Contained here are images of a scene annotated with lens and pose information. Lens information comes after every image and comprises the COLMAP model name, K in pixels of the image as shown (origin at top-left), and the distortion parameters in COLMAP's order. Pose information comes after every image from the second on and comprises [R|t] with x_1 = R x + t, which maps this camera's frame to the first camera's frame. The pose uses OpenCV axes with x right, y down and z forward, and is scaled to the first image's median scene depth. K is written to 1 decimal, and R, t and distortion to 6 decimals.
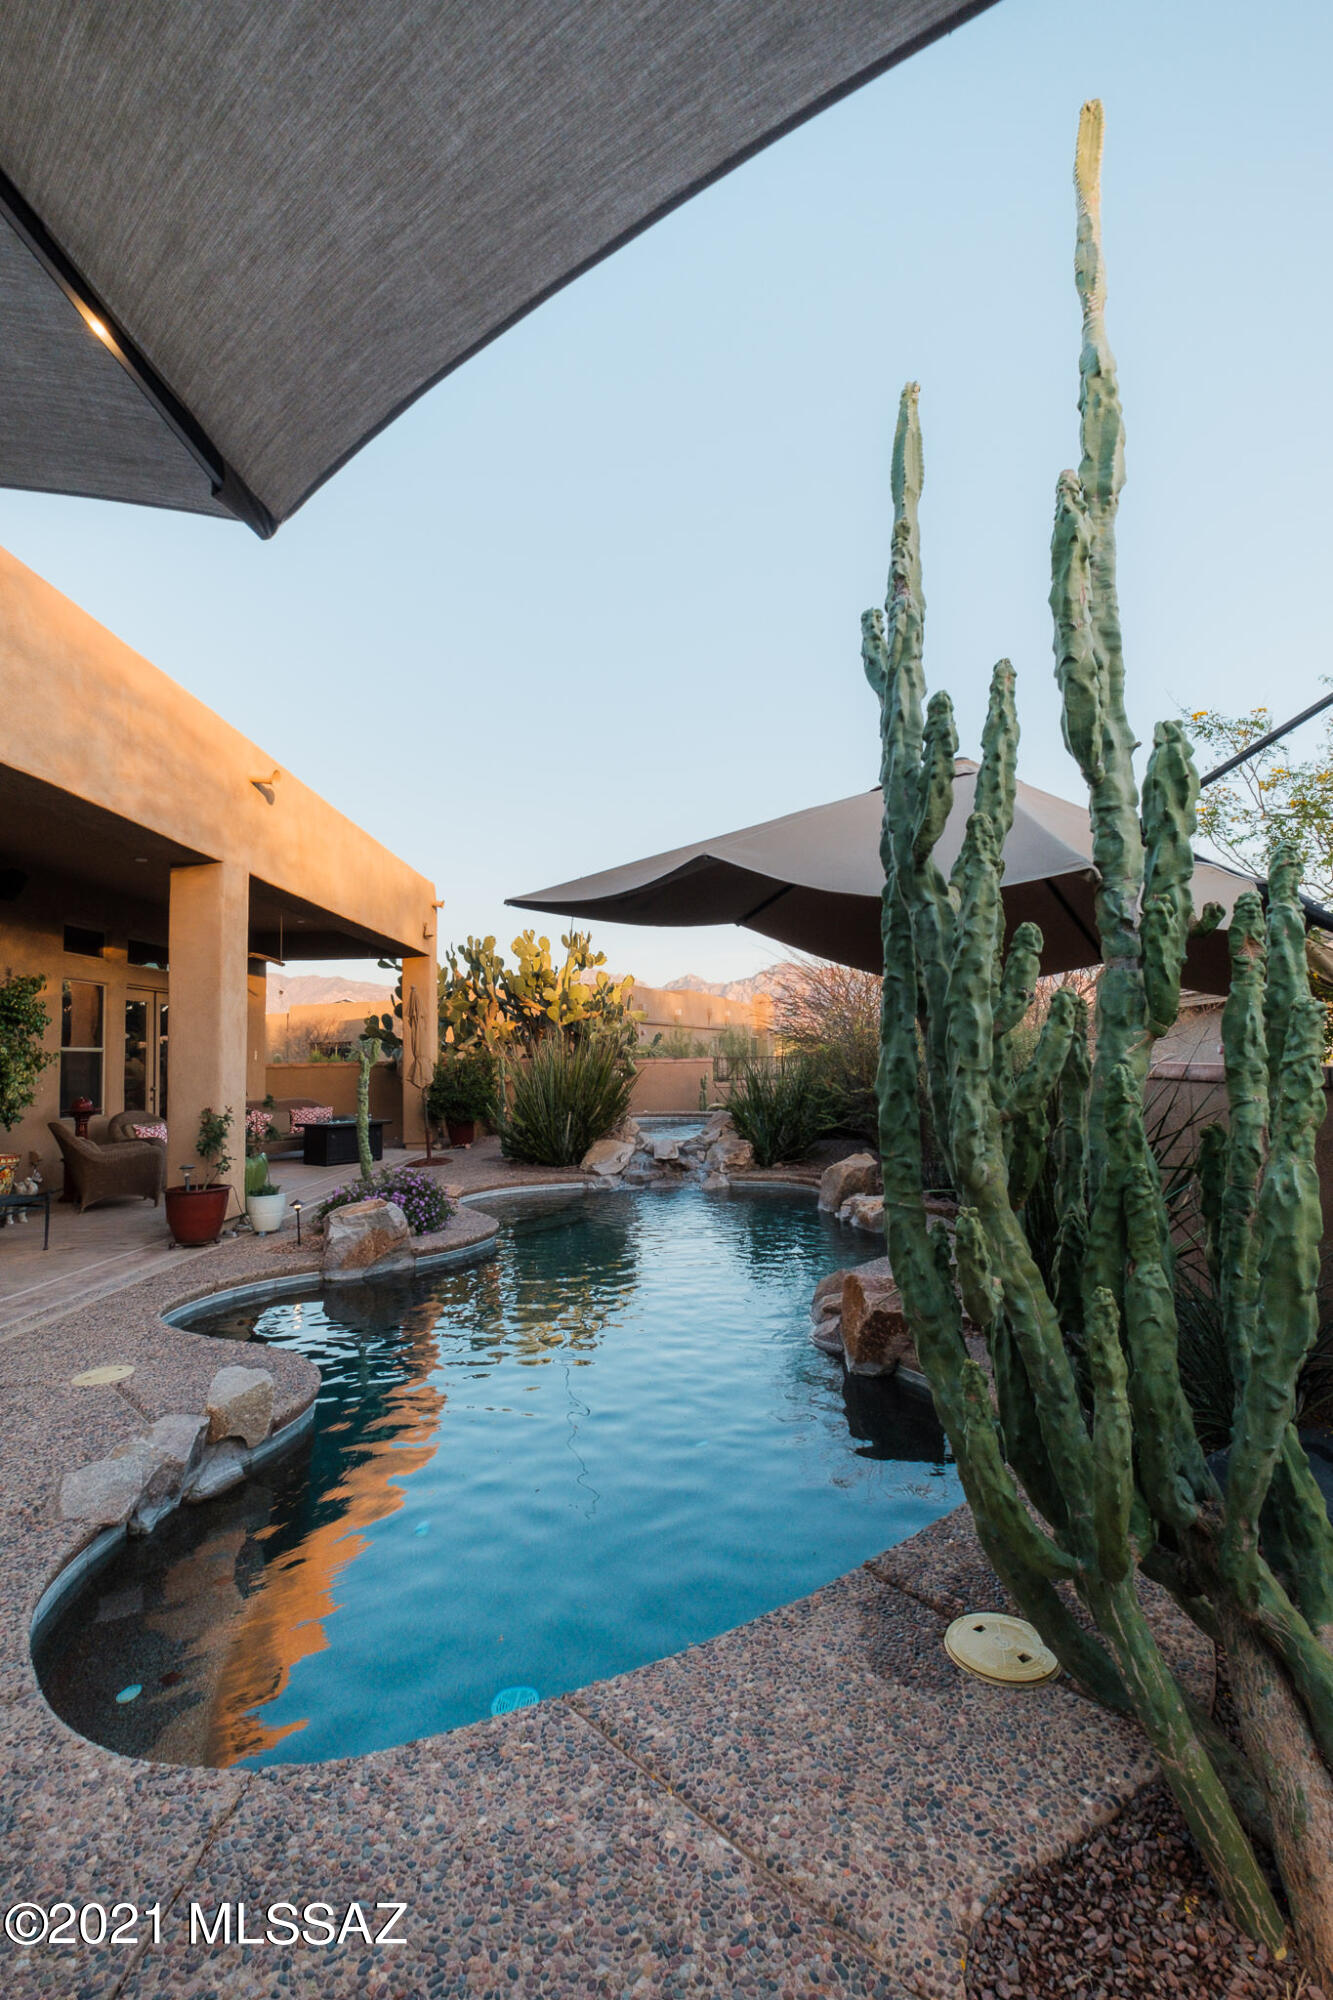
lens RADIAL K [[901.2, 0, 668.5], [0, 901.2, 1002.6], [0, 0, 1]] dist [-0.000287, 0.000007]
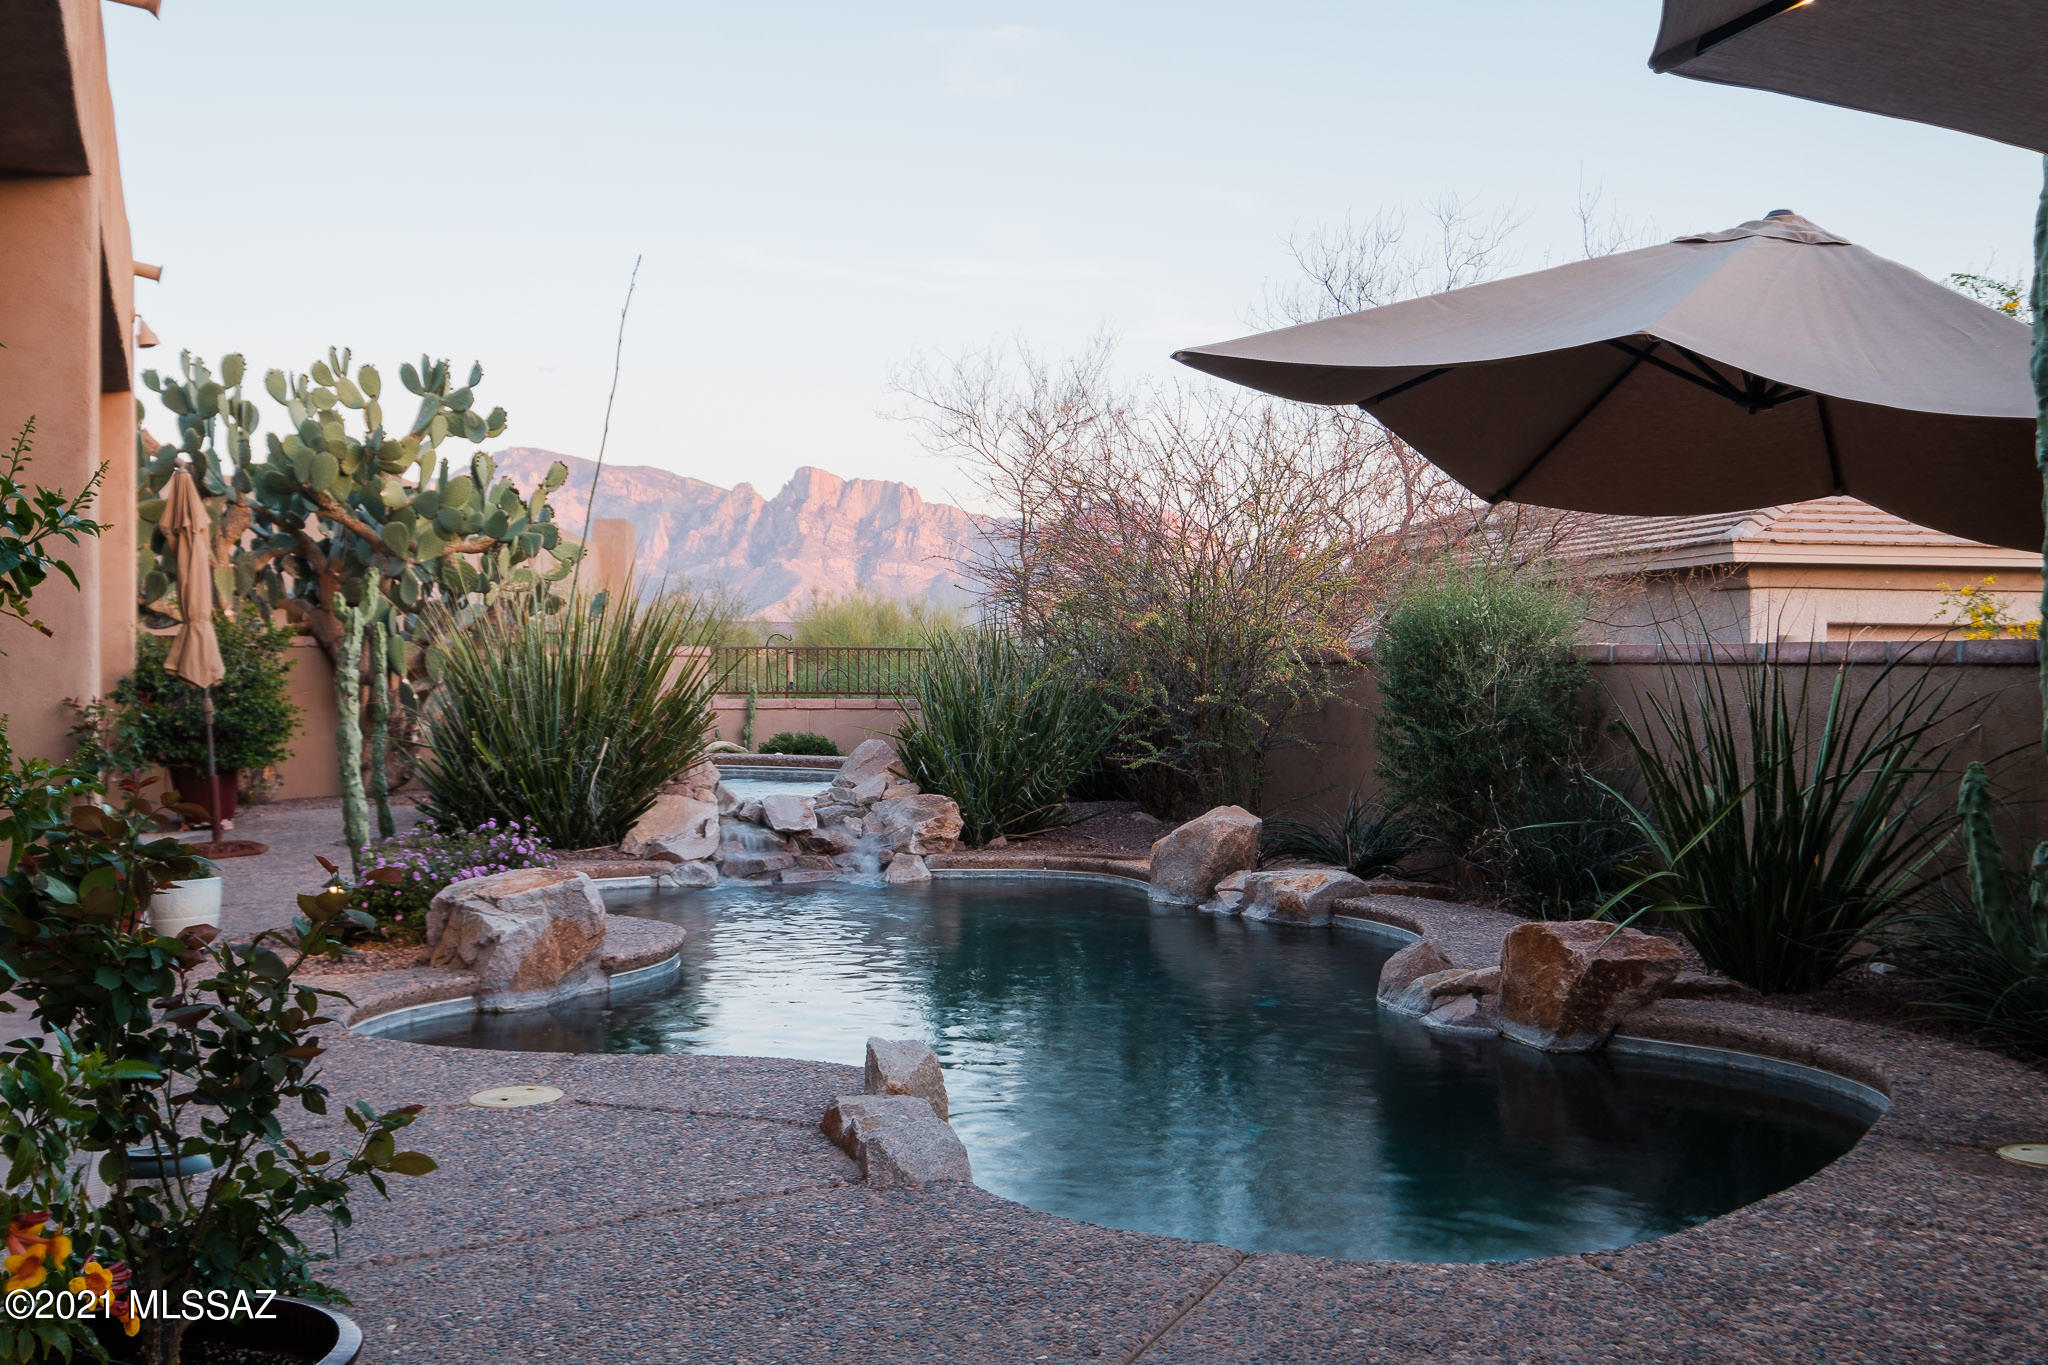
lens RADIAL K [[2101.9, 0, 1023.3], [0, 2101.9, 681.9], [0, 0, 1]] dist [-0.000344, 0.000000]
pose [[0.933024, 0.022988, 0.359079, -0.323592], [-0.045700, 0.997446, 0.054892, 0.018212], [-0.356900, -0.067625, 0.931692, -0.158486]]
